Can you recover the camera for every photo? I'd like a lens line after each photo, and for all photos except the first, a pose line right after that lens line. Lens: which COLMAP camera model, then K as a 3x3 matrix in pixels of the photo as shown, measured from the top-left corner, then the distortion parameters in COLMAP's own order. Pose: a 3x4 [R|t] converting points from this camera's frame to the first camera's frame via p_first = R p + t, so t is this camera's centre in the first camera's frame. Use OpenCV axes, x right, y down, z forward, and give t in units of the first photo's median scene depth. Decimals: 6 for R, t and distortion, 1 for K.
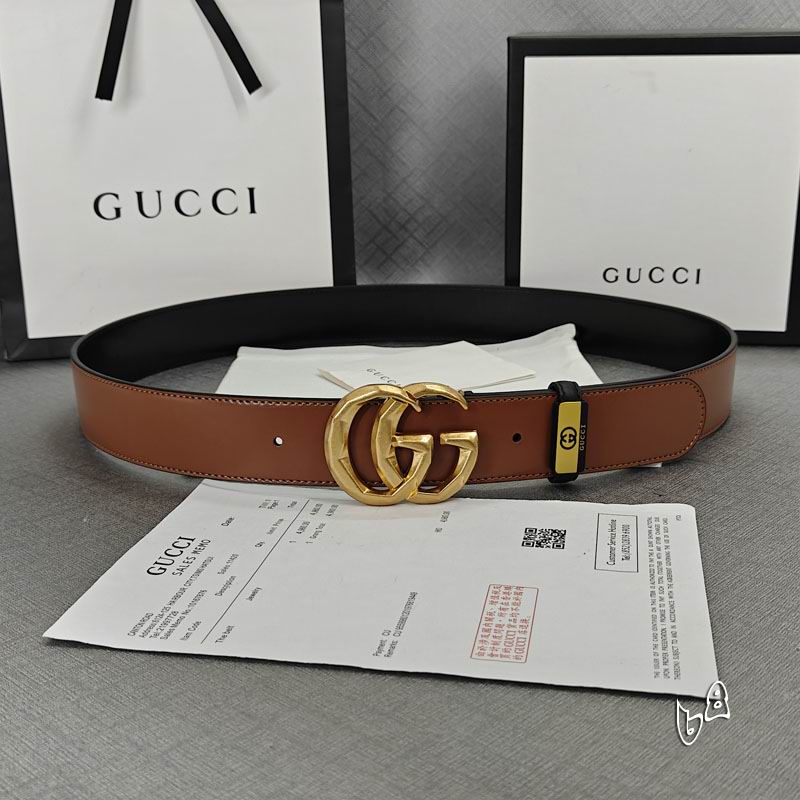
lens RADIAL K [[1159.9, 0, 398.4], [0, 1159.9, 452.7], [0, 0, 1]] dist [-0.006634, 0.868144]
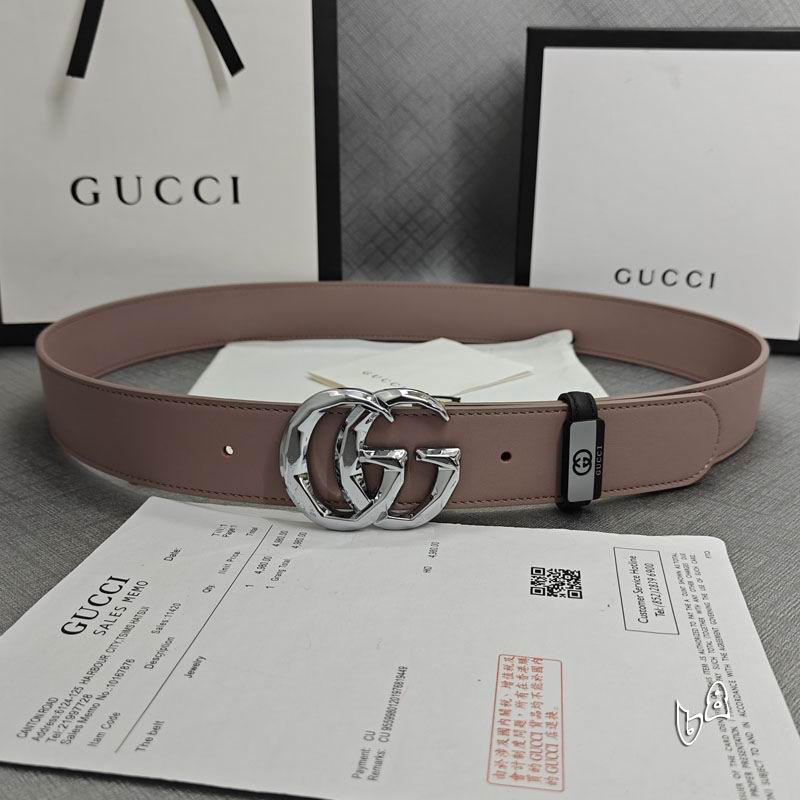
lens RADIAL K [[955.6, 0, 402.1], [0, 955.6, 348.4], [0, 0, 1]] dist [-0.035633, 0.031652]
pose [[0.998663, 0.018181, 0.048394, -0.021349], [-0.014128, 0.996466, -0.082801, -0.037759], [-0.049728, 0.082007, 0.995390, 0.341637]]
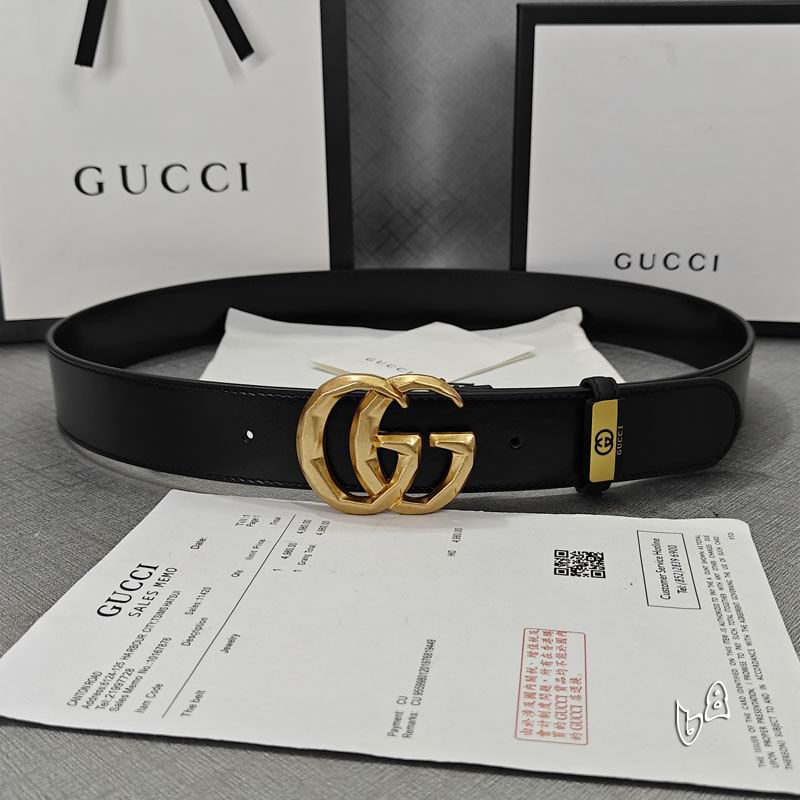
lens RADIAL K [[1053.7, 0, 400.0], [0, 1053.7, 400.0], [0, 0, 1]] dist [-0.001206, -0.056953]
pose [[0.999233, 0.000088, 0.039164, -0.035843], [0.001271, 0.999398, -0.034680, -0.019520], [-0.039143, 0.034703, 0.998631, 0.263072]]
